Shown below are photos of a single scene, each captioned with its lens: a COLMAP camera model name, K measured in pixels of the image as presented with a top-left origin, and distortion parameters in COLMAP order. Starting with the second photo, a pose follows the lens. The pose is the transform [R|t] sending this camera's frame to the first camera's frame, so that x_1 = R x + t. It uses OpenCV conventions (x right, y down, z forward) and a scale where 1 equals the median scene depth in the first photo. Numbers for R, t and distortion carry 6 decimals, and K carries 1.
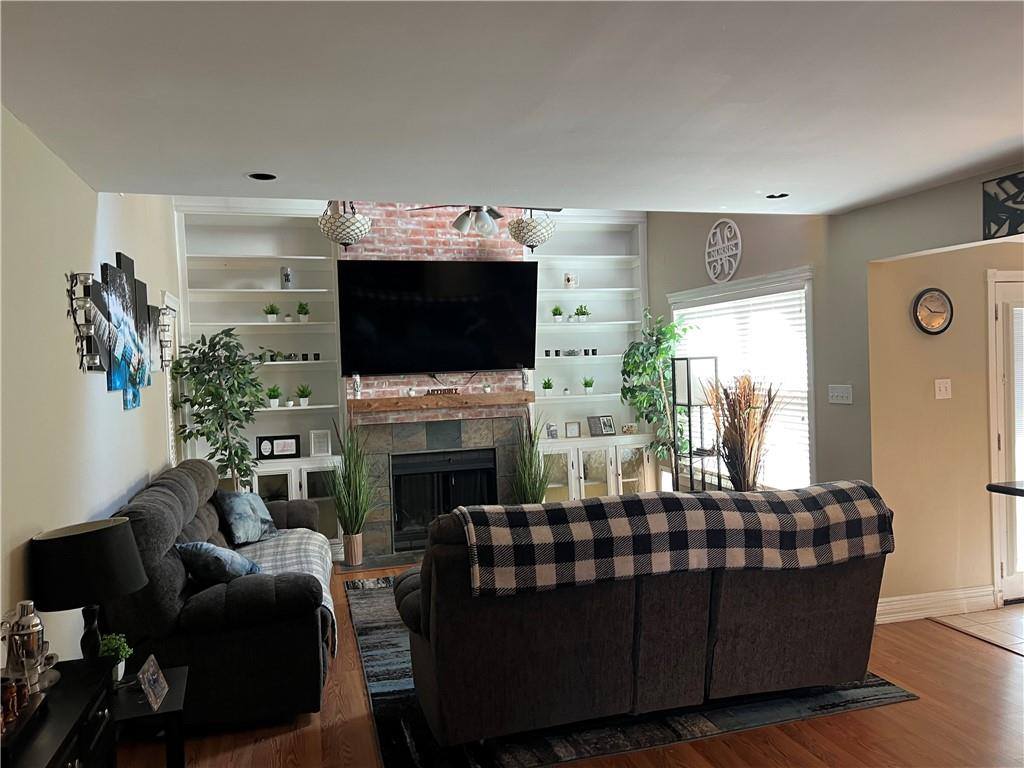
lens RADIAL K [[762.7, 0, 527.8], [0, 762.7, 391.6], [0, 0, 1]] dist [0.066460, -0.079820]
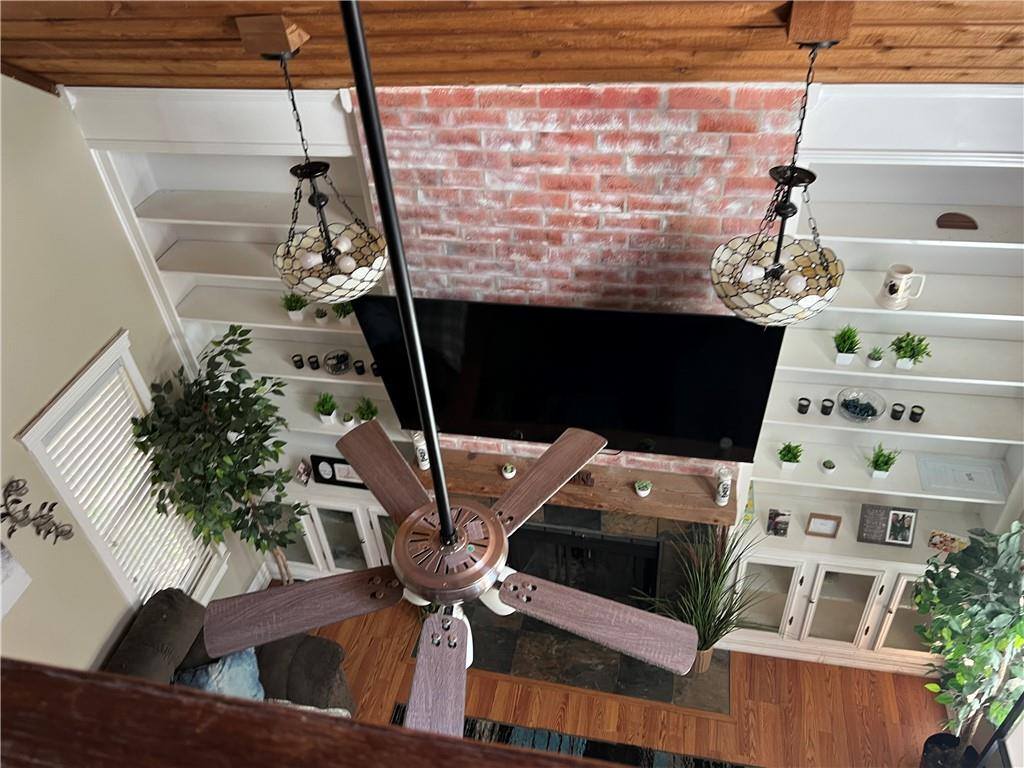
lens RADIAL K [[762.7, 0, 510.9], [0, 762.7, 394.0], [0, 0, 1]] dist [0.066460, -0.079820]
pose [[0.874156, 0.291661, -0.388312, 0.055764], [0.023467, 0.773276, 0.633635, -0.407371], [0.485079, -0.563008, 0.669119, 0.634480]]
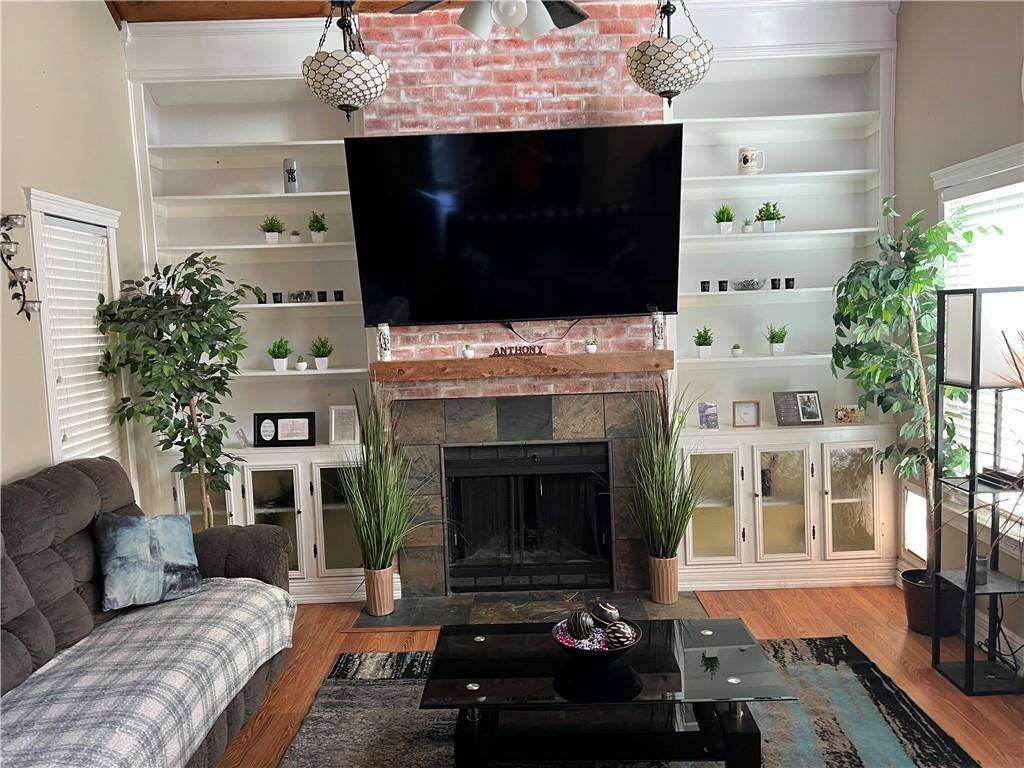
lens RADIAL K [[762.7, 0, 514.7], [0, 762.7, 392.3], [0, 0, 1]] dist [0.066460, -0.079820]
pose [[0.954726, 0.027863, -0.296177, 0.069819], [-0.005347, 0.997051, 0.076562, -0.013492], [0.297437, -0.071512, 0.952059, 0.402739]]
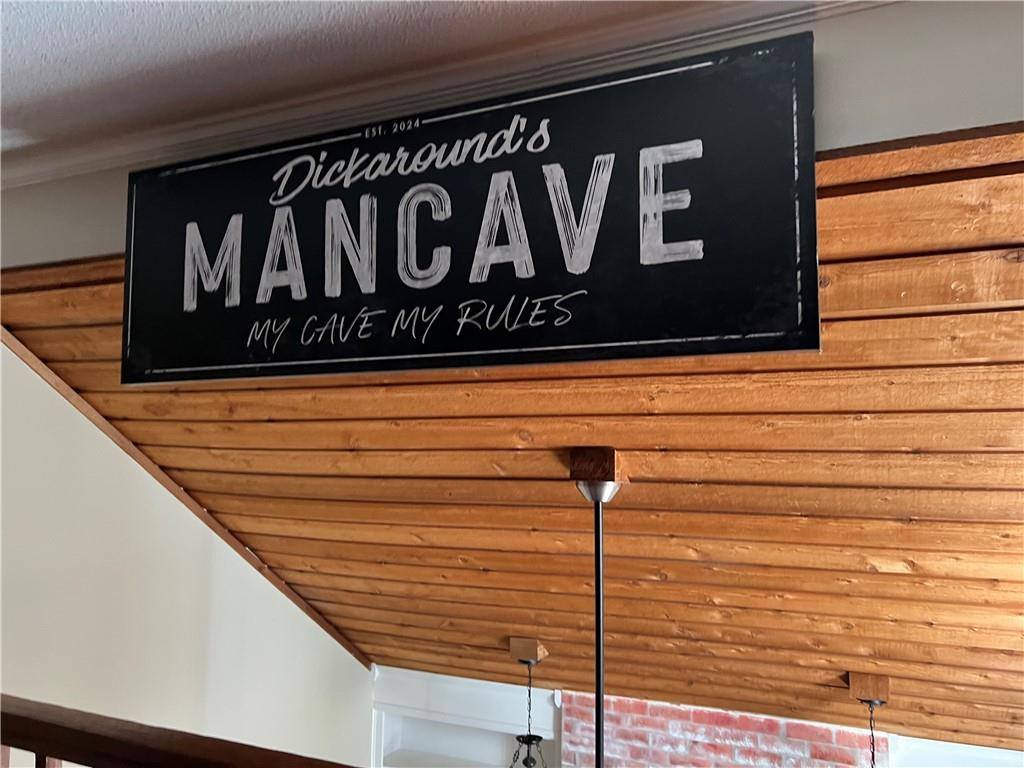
lens RADIAL K [[762.7, 0, 528.6], [0, 762.7, 402.4], [0, 0, 1]] dist [0.066460, -0.079820]
pose [[0.750306, -0.014190, -0.660939, 0.162595], [-0.056769, 0.994694, -0.085801, -0.449349], [0.658649, 0.101898, 0.745519, 0.458750]]
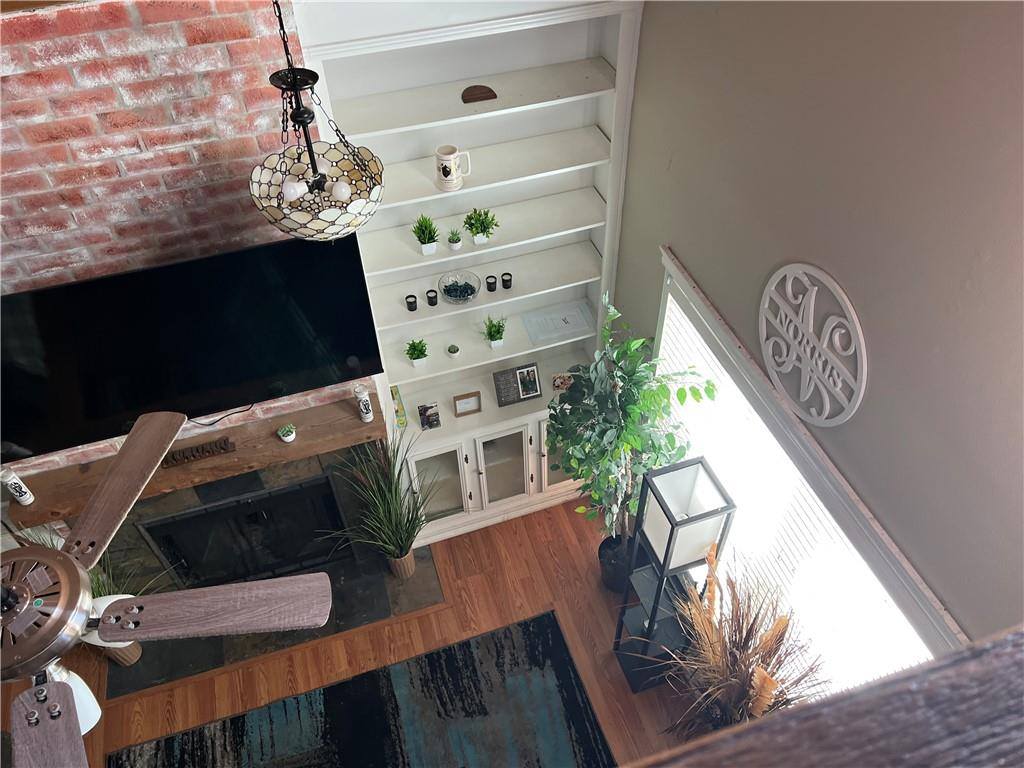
lens RADIAL K [[762.7, 0, 511.1], [0, 762.7, 393.5], [0, 0, 1]] dist [0.066460, -0.079820]
pose [[0.999657, -0.005961, 0.025494, 0.085344], [-0.014022, 0.700416, 0.713597, -0.401609], [-0.022110, -0.713710, 0.700093, 0.657535]]
